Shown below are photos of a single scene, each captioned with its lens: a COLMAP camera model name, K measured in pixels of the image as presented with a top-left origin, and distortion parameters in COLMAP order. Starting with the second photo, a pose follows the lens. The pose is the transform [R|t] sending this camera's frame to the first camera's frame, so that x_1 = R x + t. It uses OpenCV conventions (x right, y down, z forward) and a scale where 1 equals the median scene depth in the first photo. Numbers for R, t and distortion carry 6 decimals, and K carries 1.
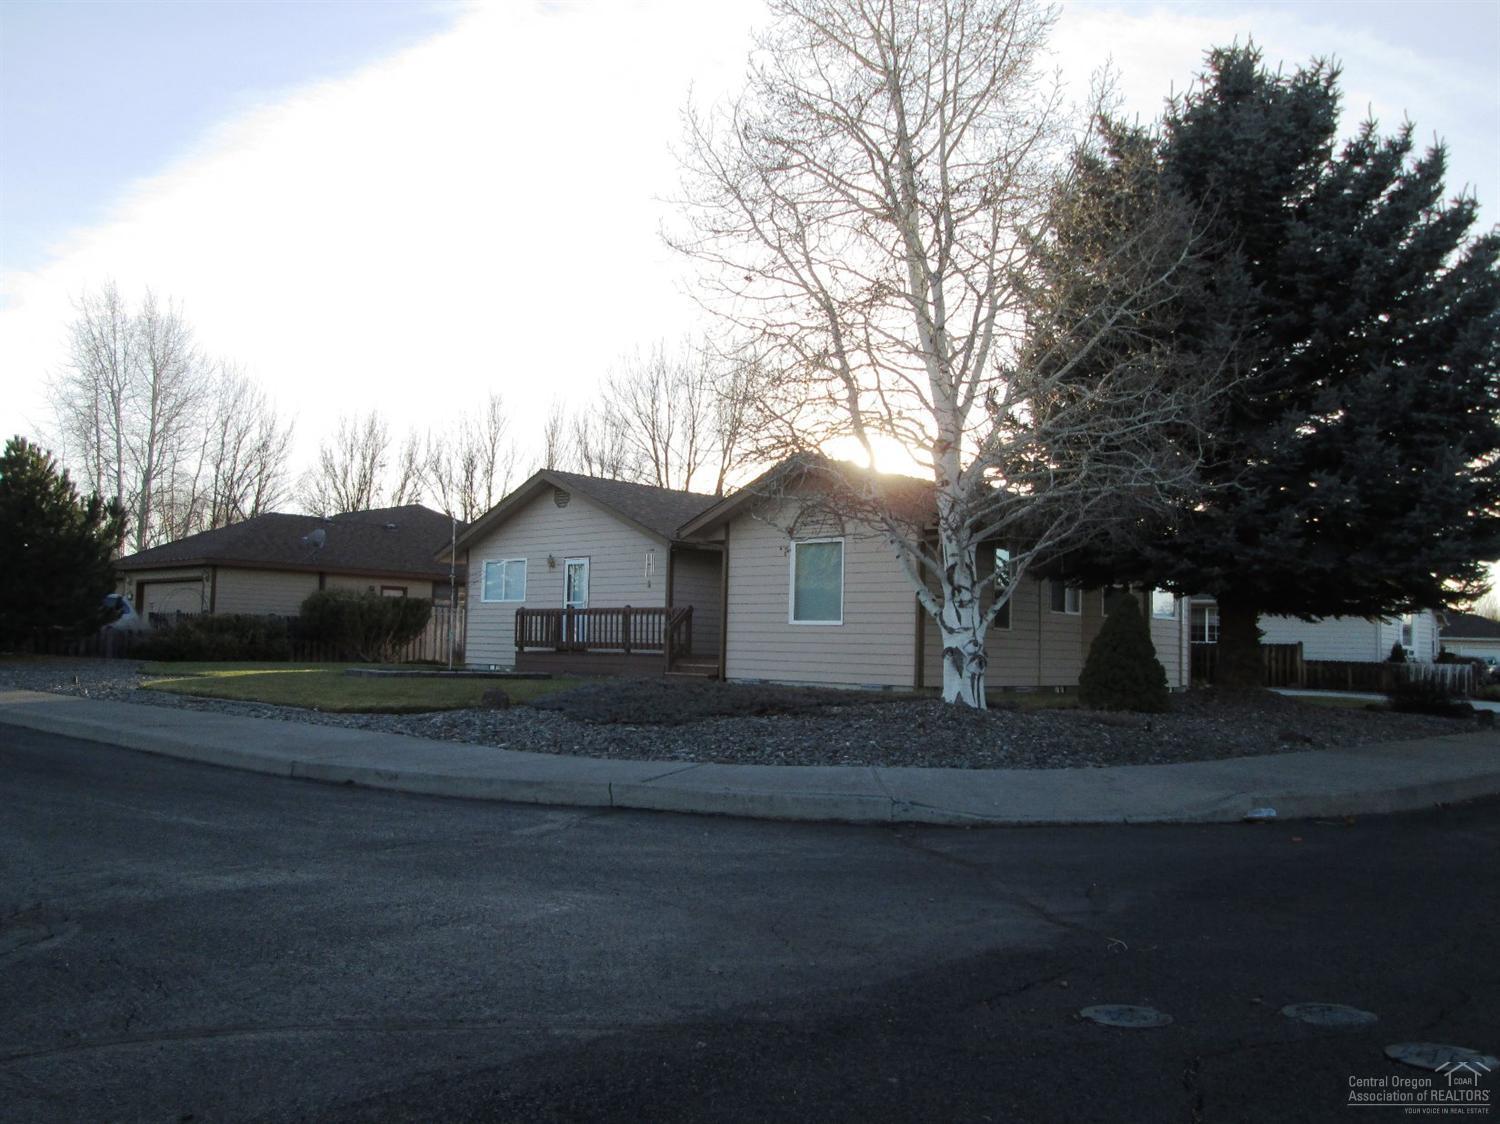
lens RADIAL K [[1247.1, 0, 775.6], [0, 1247.1, 553.2], [0, 0, 1]] dist [-0.047251, 0.019696]
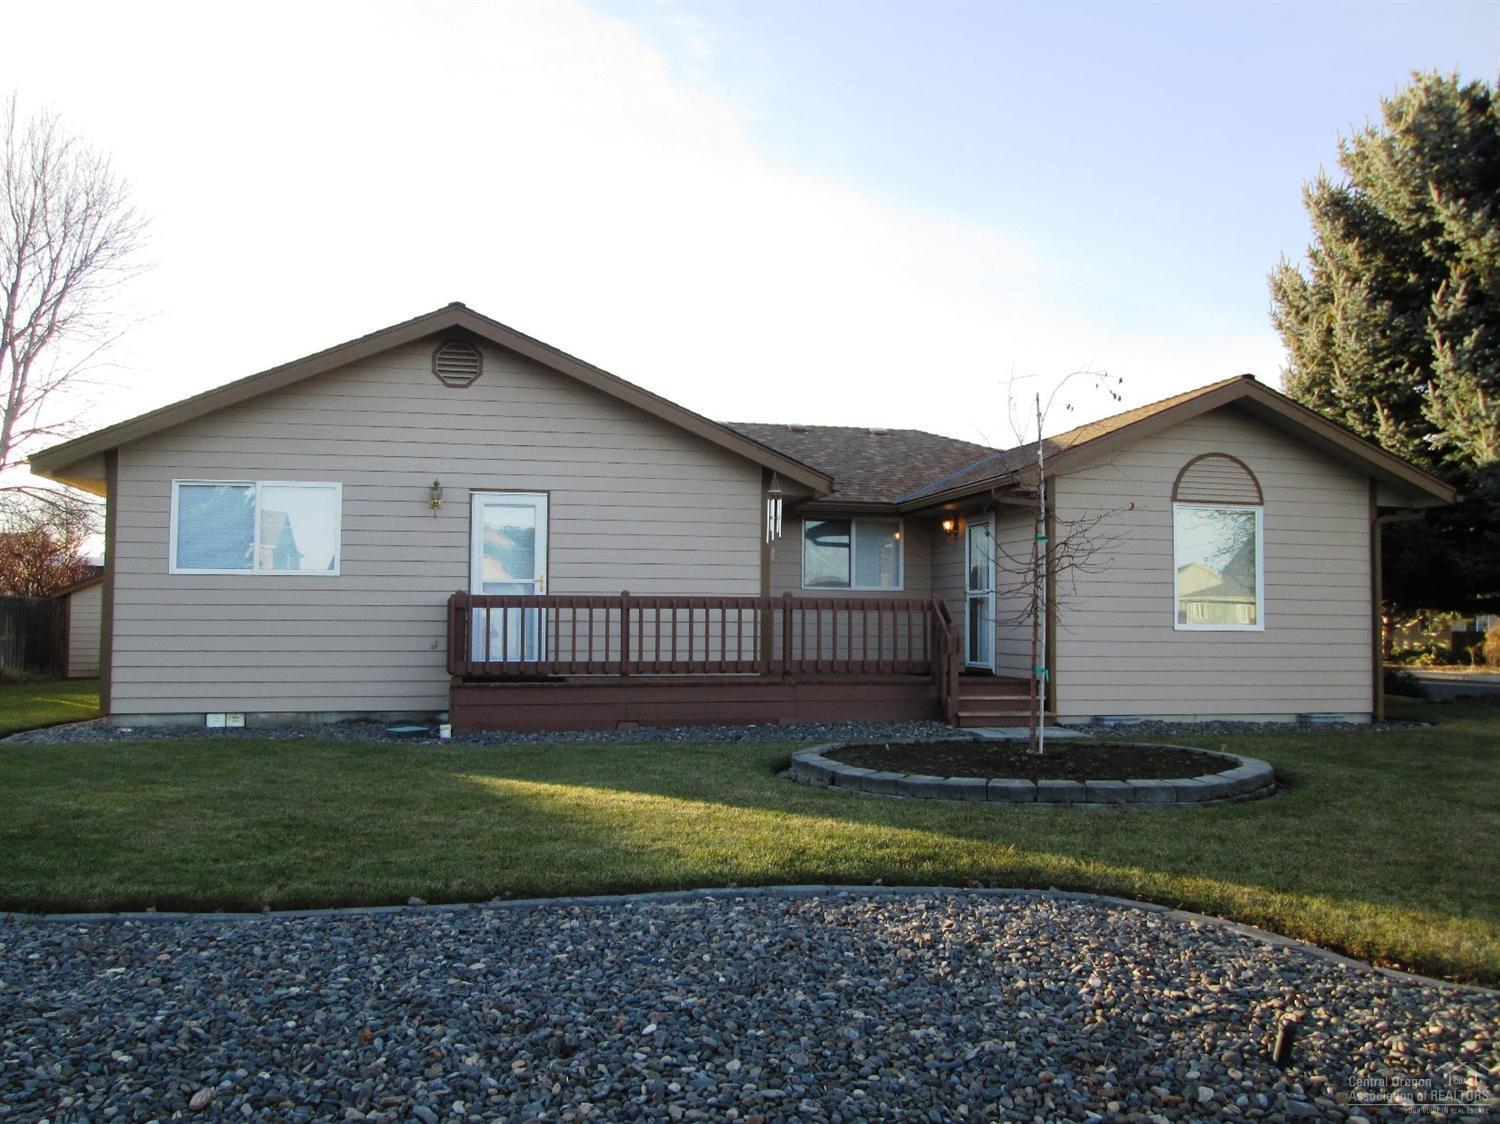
lens RADIAL K [[1247.1, 0, 775.6], [0, 1247.1, 553.2], [0, 0, 1]] dist [-0.047251, 0.019696]
pose [[0.570936, 0.049433, 0.819505, -0.518847], [-0.051860, 0.998364, -0.024092, 0.035480], [-0.819355, -0.028745, 0.572565, 0.641802]]
